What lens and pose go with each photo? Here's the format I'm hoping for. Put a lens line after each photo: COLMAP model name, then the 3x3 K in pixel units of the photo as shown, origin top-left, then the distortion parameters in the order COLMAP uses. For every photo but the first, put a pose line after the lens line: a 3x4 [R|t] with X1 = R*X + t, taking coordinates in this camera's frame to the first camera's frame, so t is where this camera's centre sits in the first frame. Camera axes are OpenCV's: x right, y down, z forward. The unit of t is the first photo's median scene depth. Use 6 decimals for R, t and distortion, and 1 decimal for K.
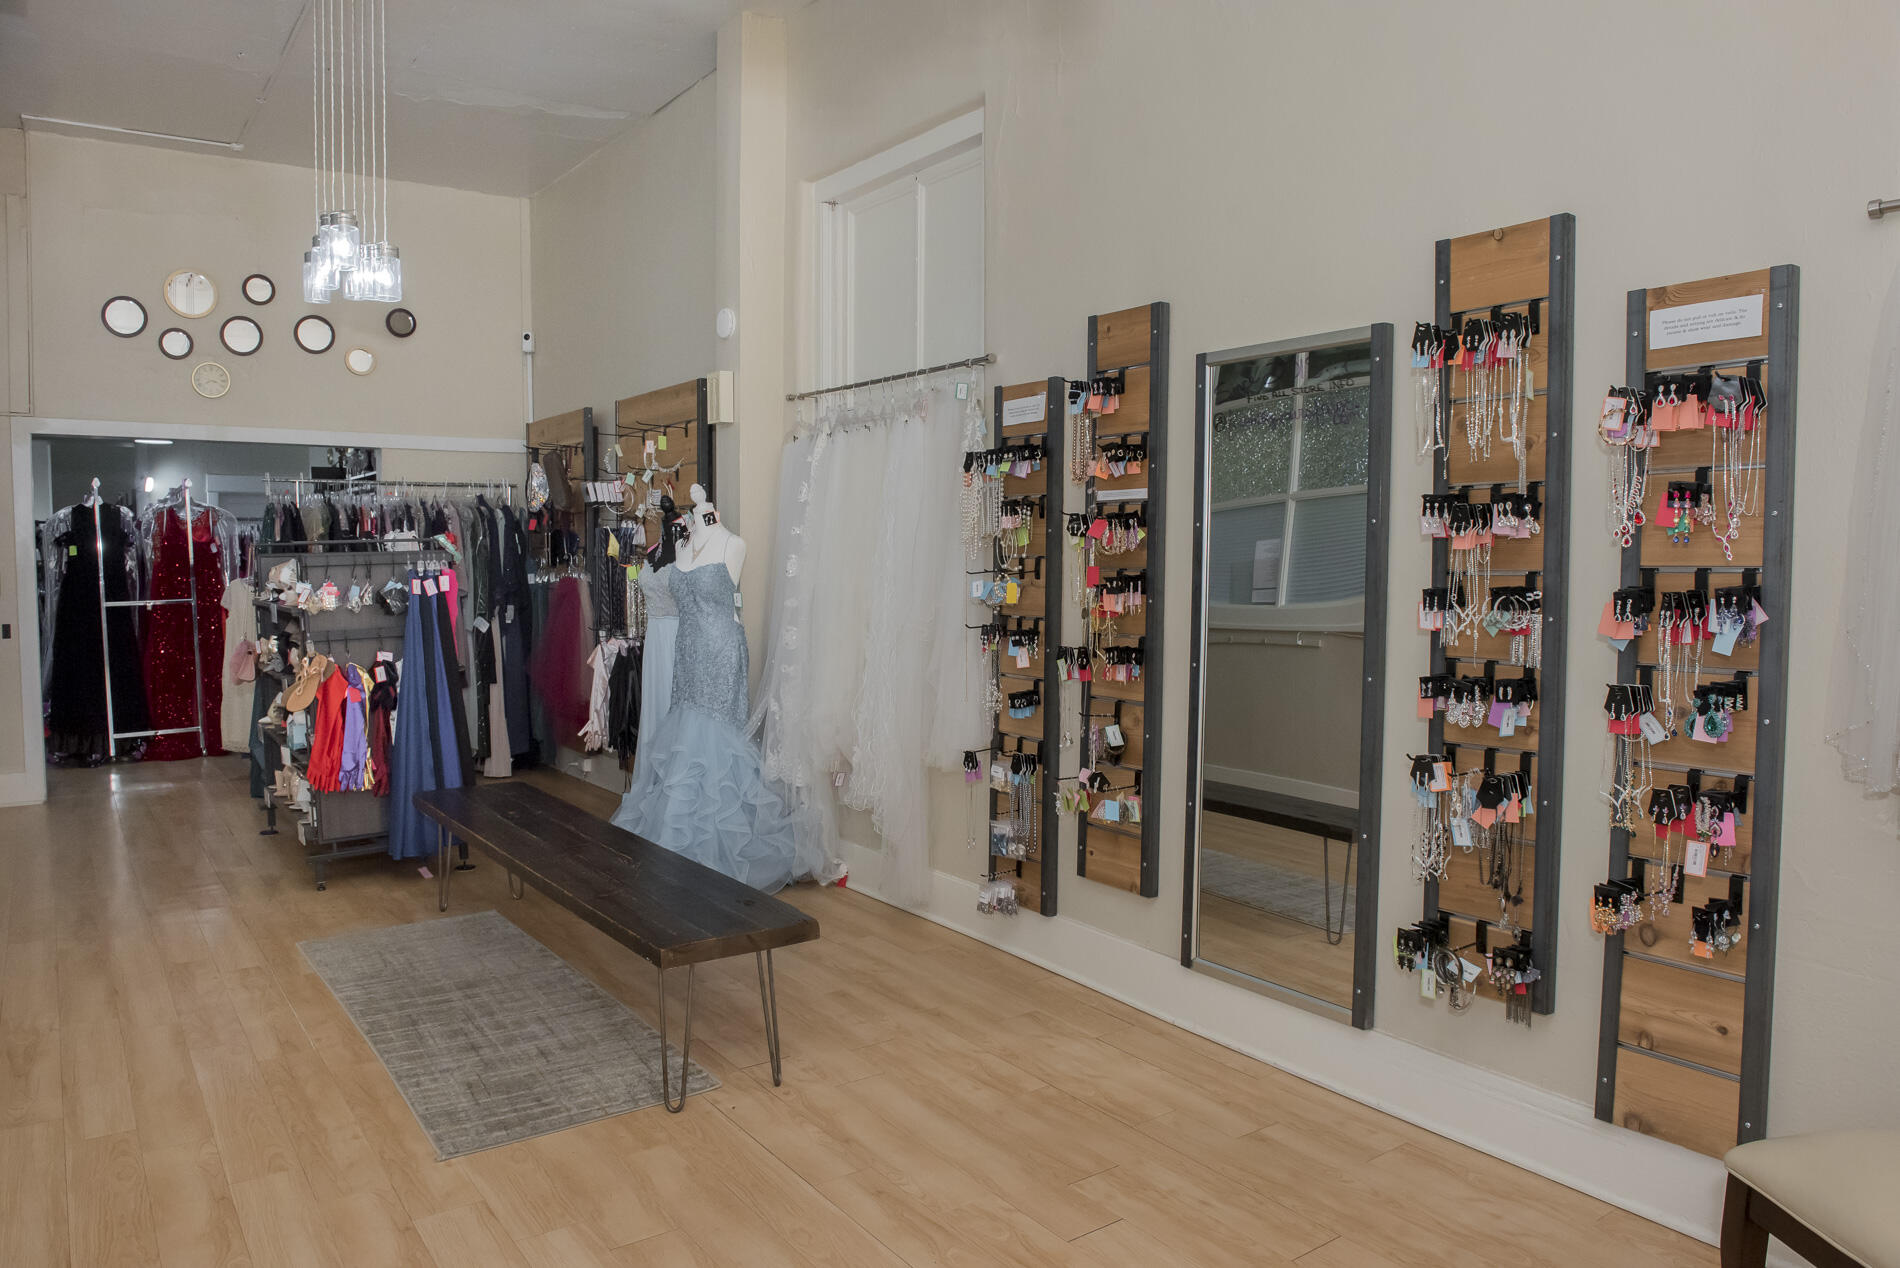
lens RADIAL K [[1290.8, 0, 951.7], [0, 1290.8, 636.5], [0, 0, 1]] dist [-0.044550, -0.008588]
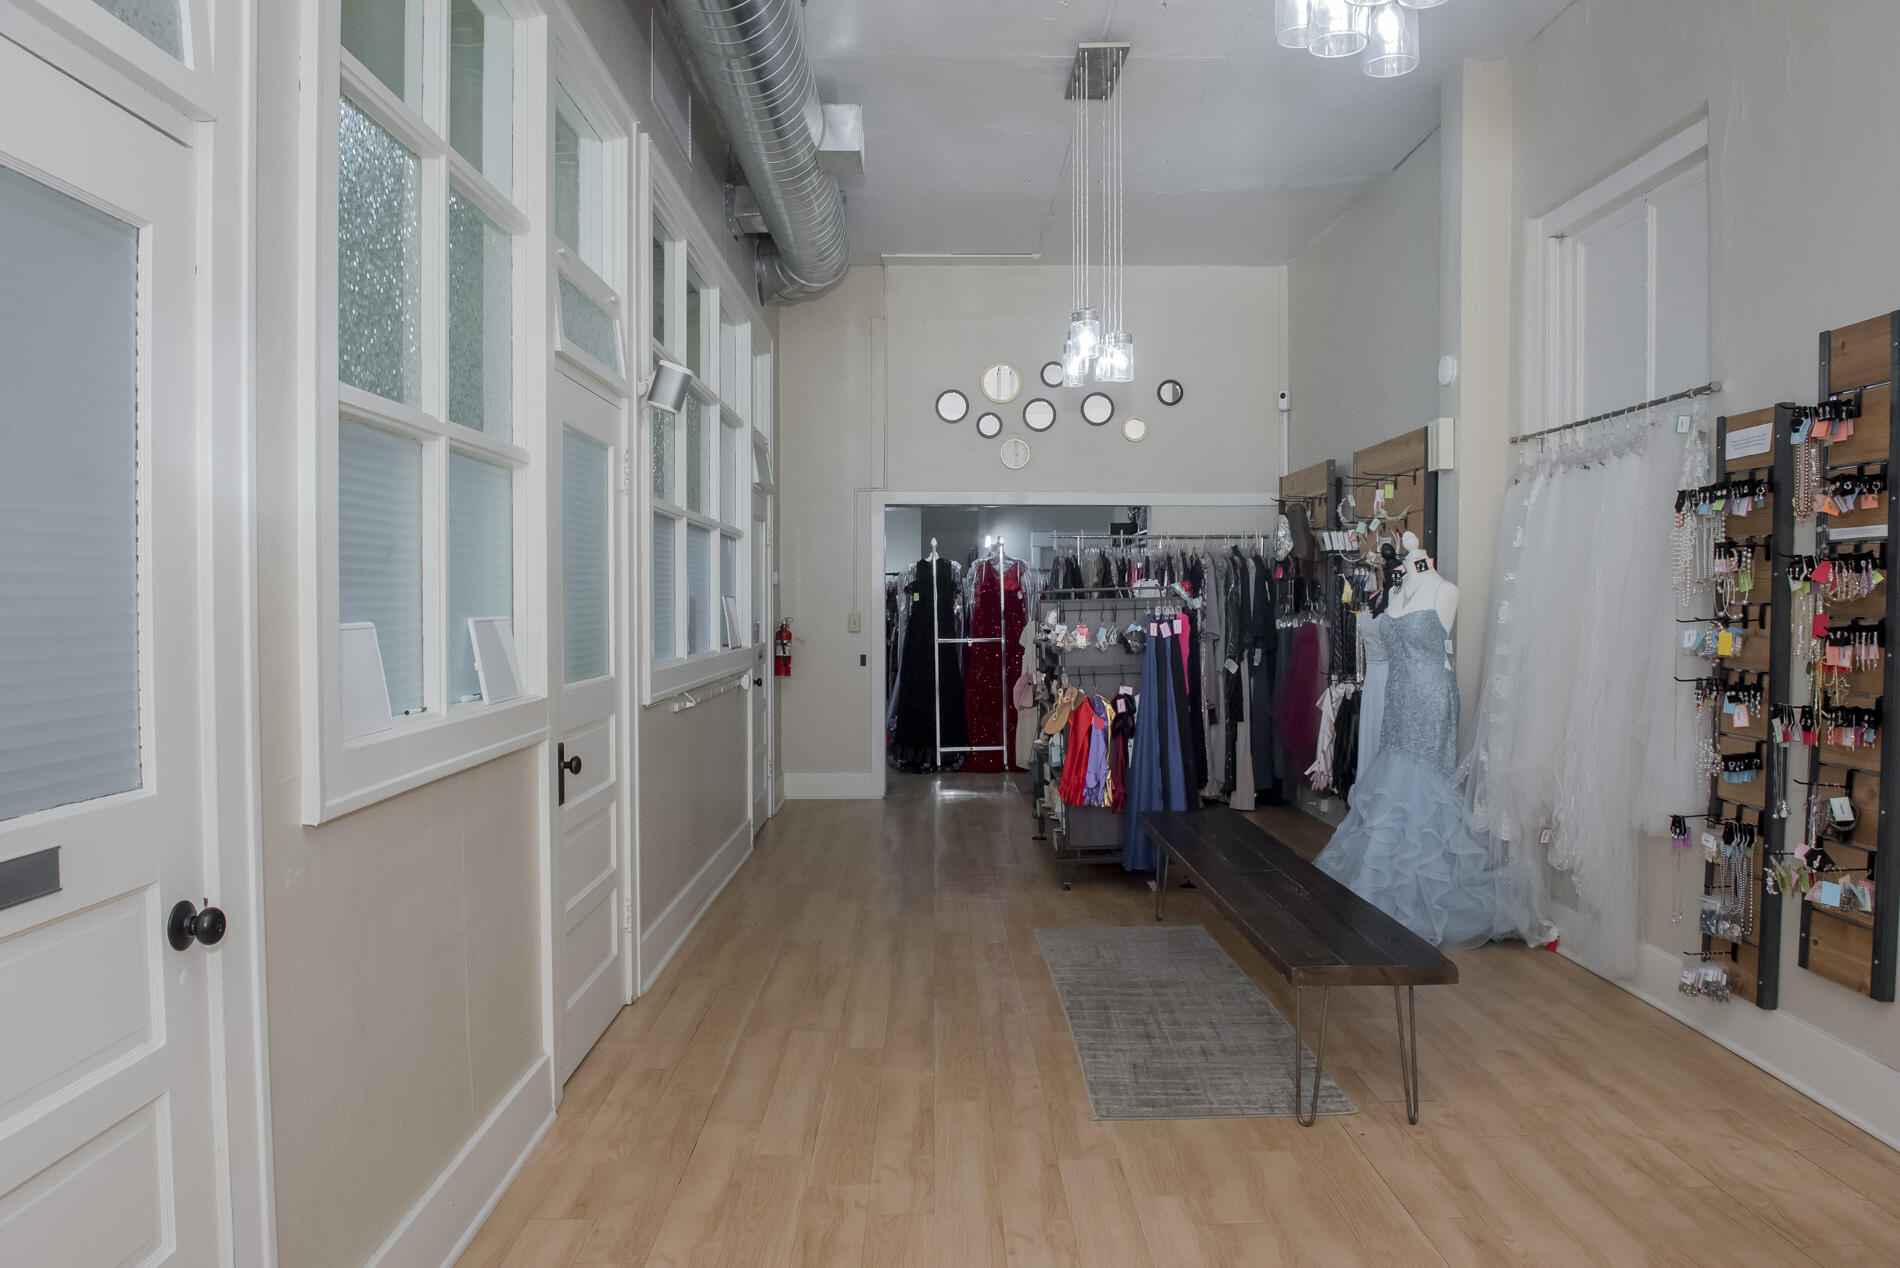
lens RADIAL K [[1290.8, 0, 951.9], [0, 1290.8, 630.3], [0, 0, 1]] dist [-0.044550, -0.008588]
pose [[0.822812, 0.012027, -0.568187, 0.094026], [-0.035450, 0.998915, -0.030191, 0.002893], [0.567208, 0.044983, 0.822345, -0.036580]]
